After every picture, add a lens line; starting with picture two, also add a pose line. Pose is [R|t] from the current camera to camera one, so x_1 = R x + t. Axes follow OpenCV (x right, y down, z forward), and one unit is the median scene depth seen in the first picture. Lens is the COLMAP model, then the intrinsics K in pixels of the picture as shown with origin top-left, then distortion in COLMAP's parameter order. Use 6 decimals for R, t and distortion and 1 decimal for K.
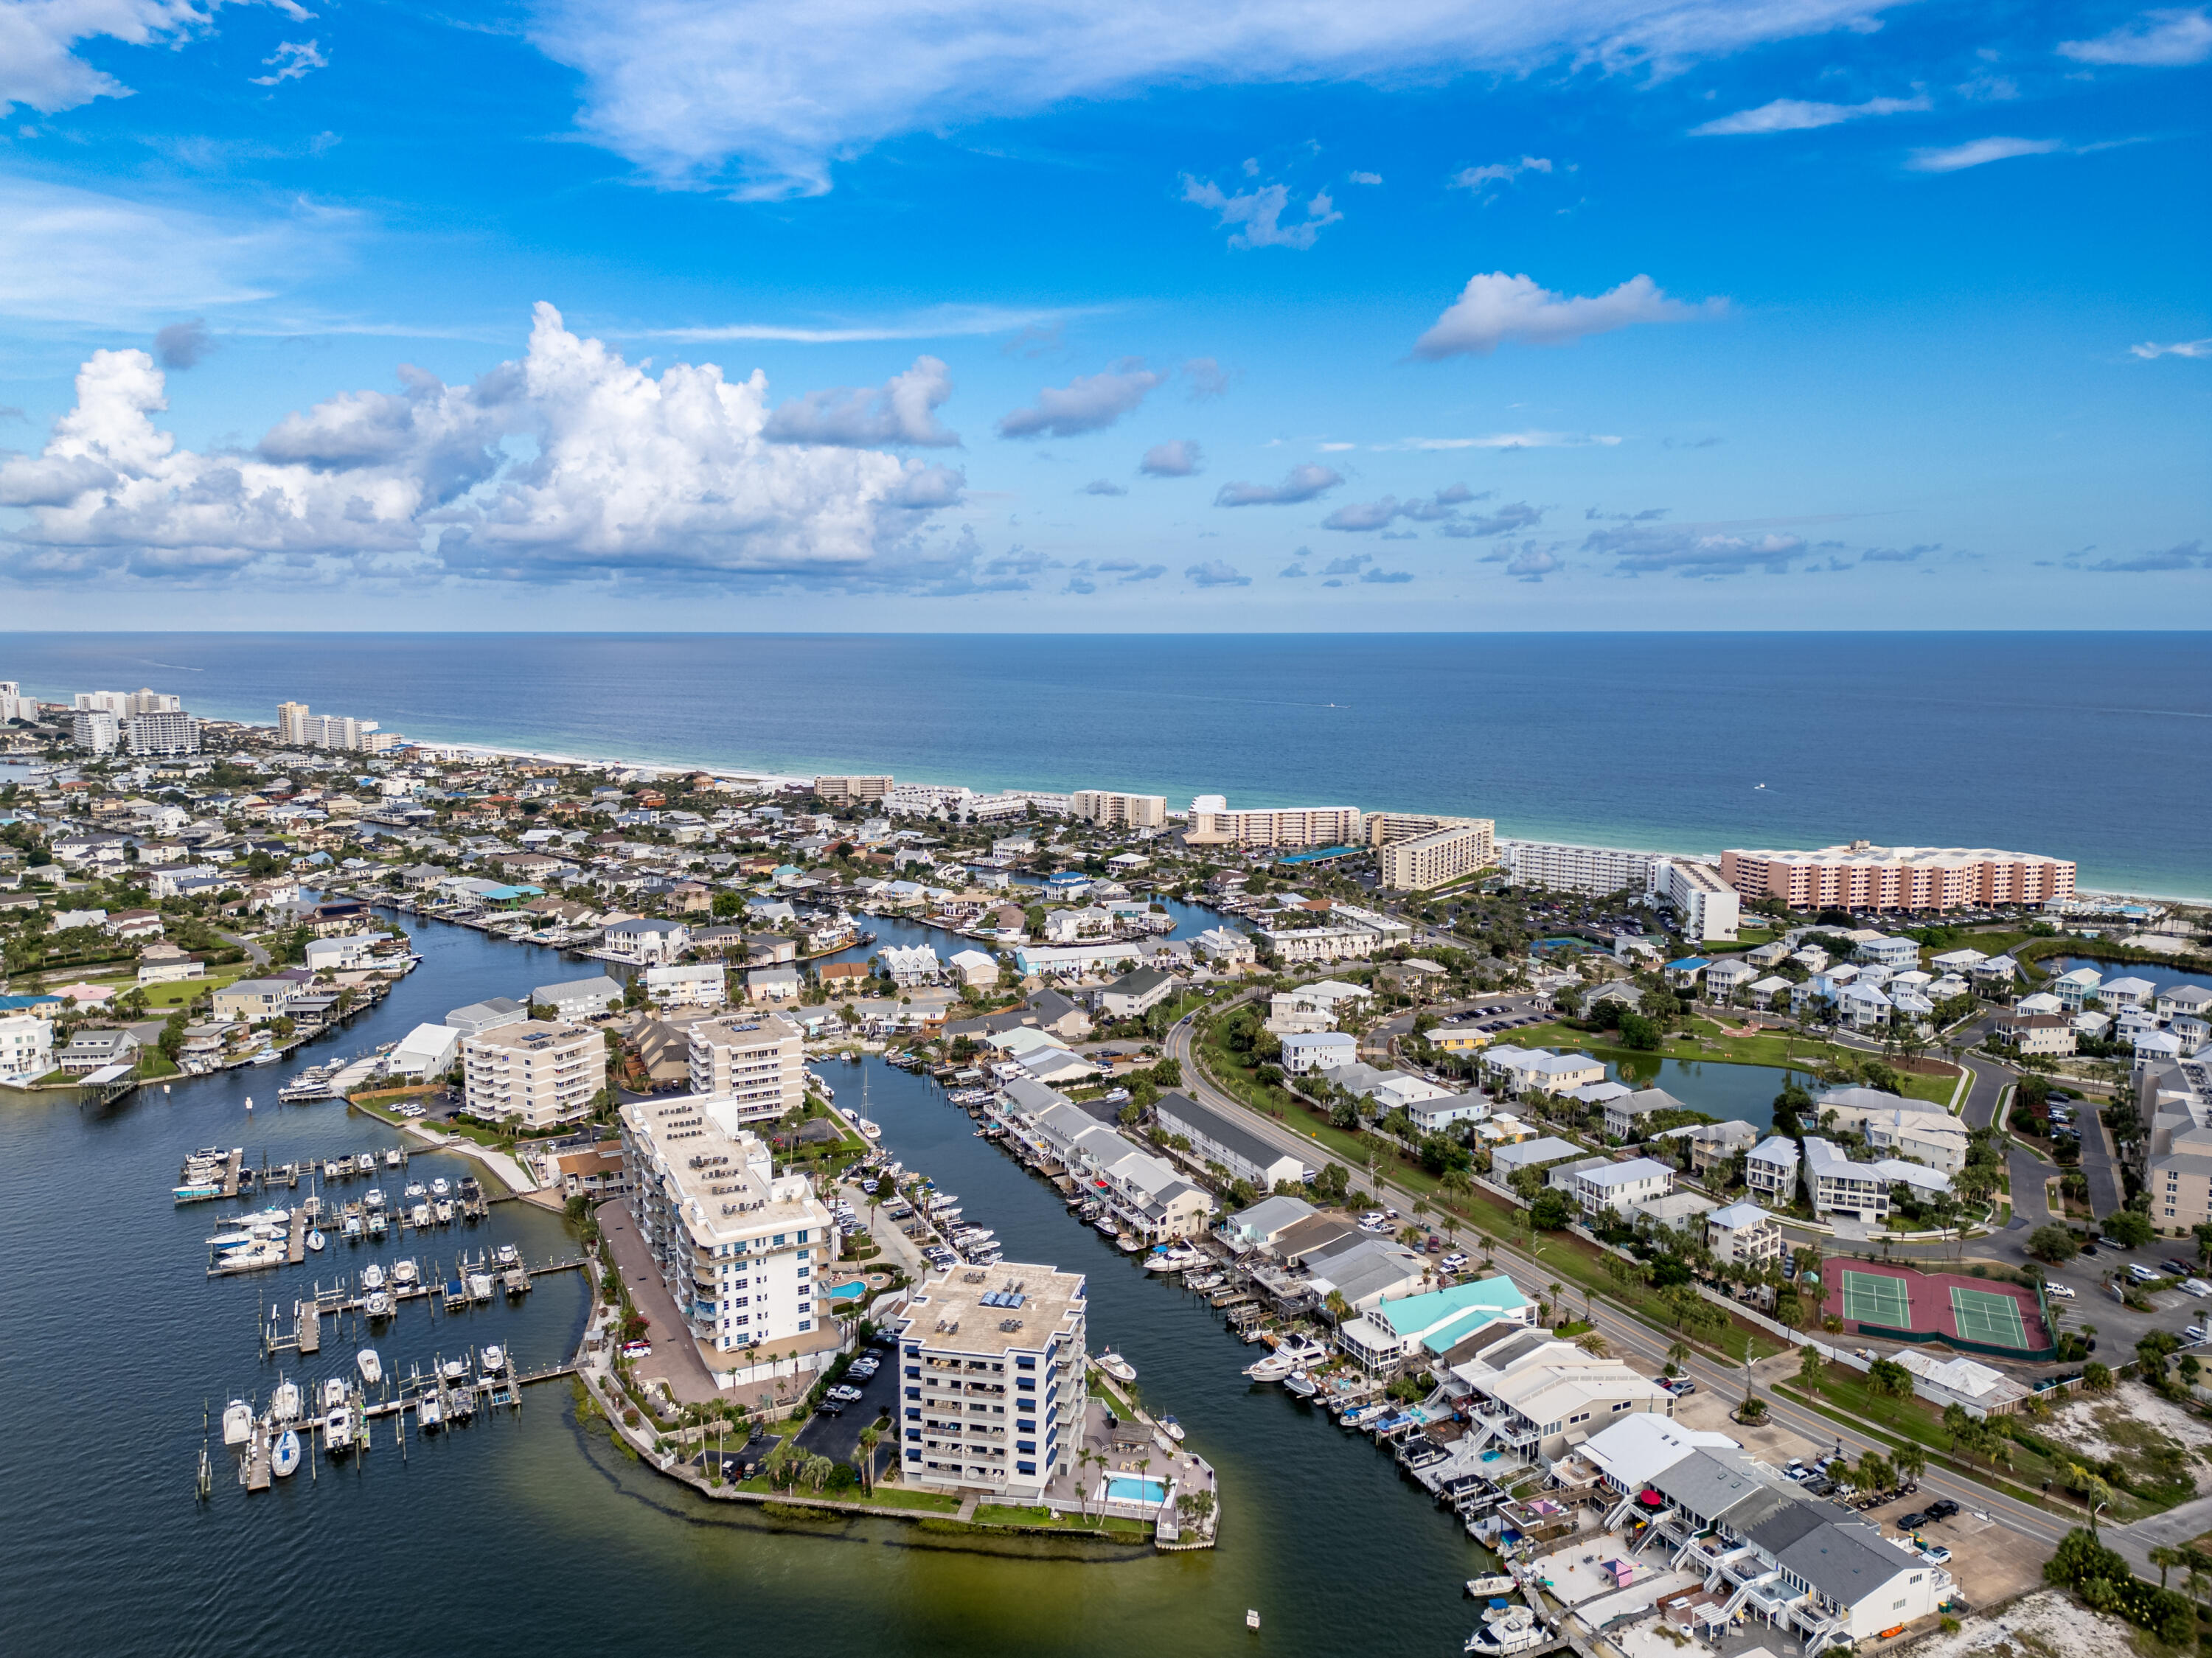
lens RADIAL K [[1570.2, 0, 1033.3], [0, 1570.2, 829.9], [0, 0, 1]] dist [0.099766, -0.122981]
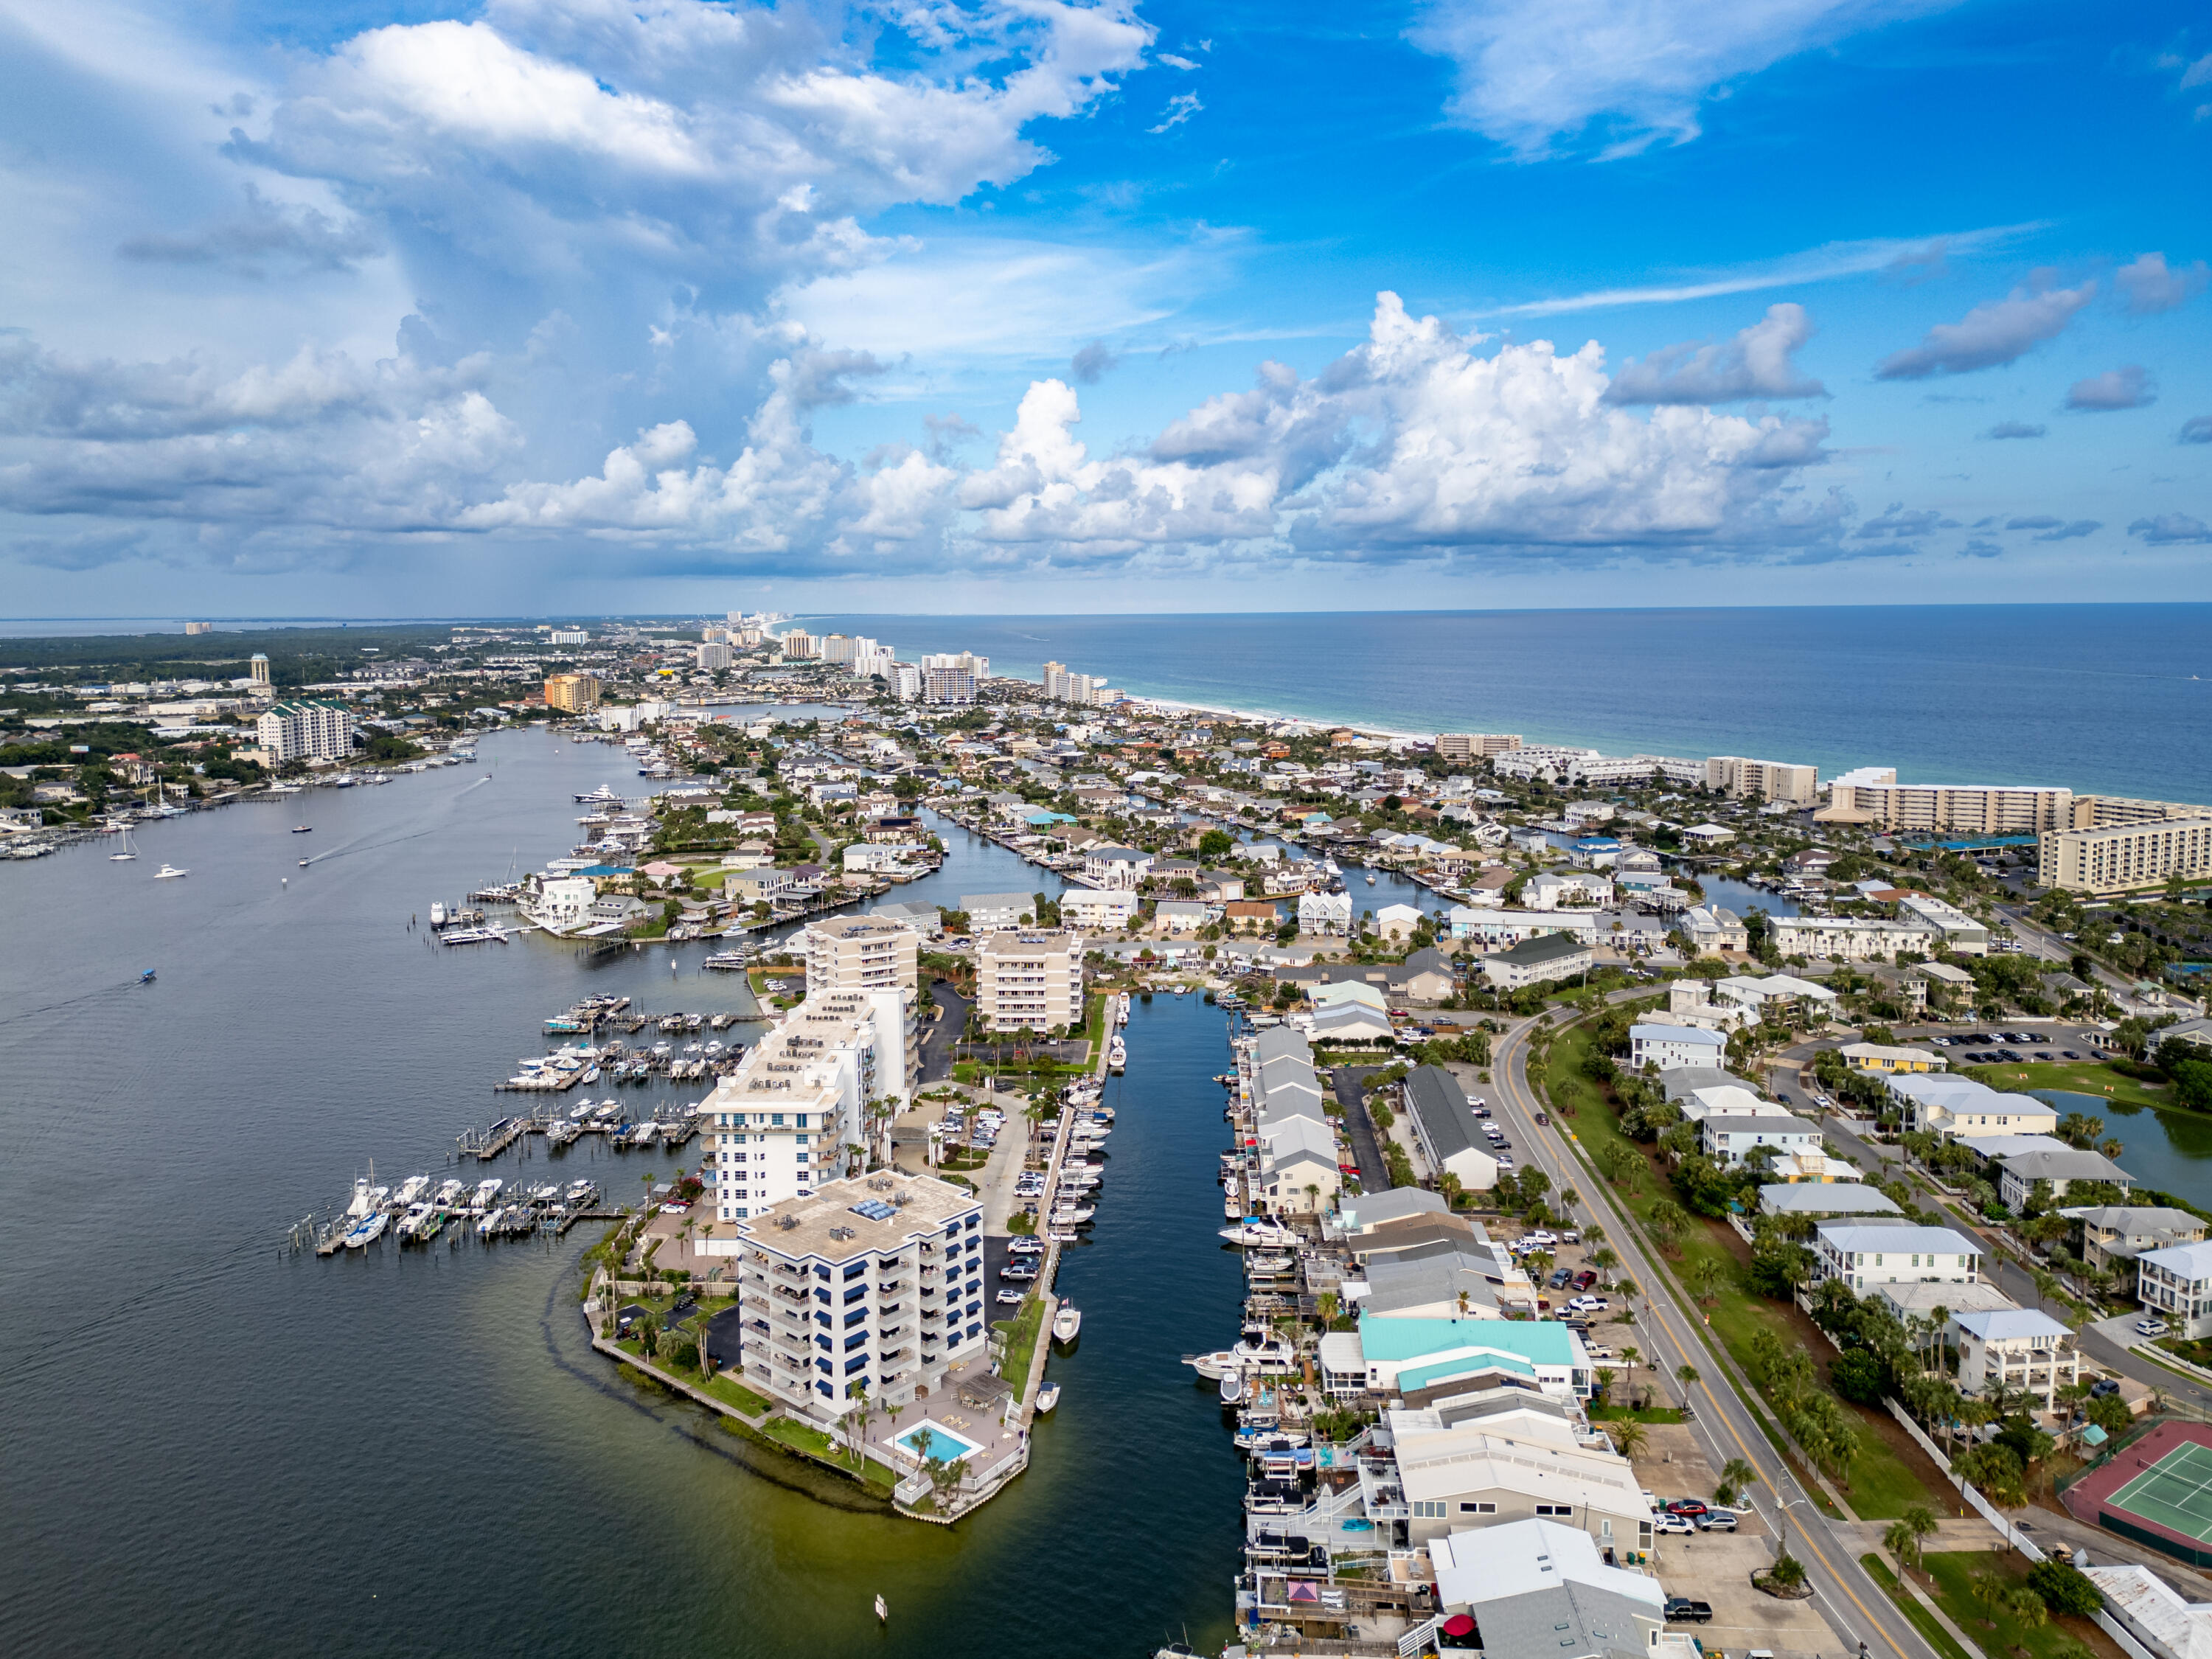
lens RADIAL K [[1566.6, 0, 1105.1], [0, 1566.6, 785.6], [0, 0, 1]] dist [0.094945, -0.091426]
pose [[0.869790, 0.049847, -0.490897, 0.166544], [-0.059666, 0.998209, -0.004358, 0.014798], [0.489800, 0.033081, 0.871207, 0.080548]]
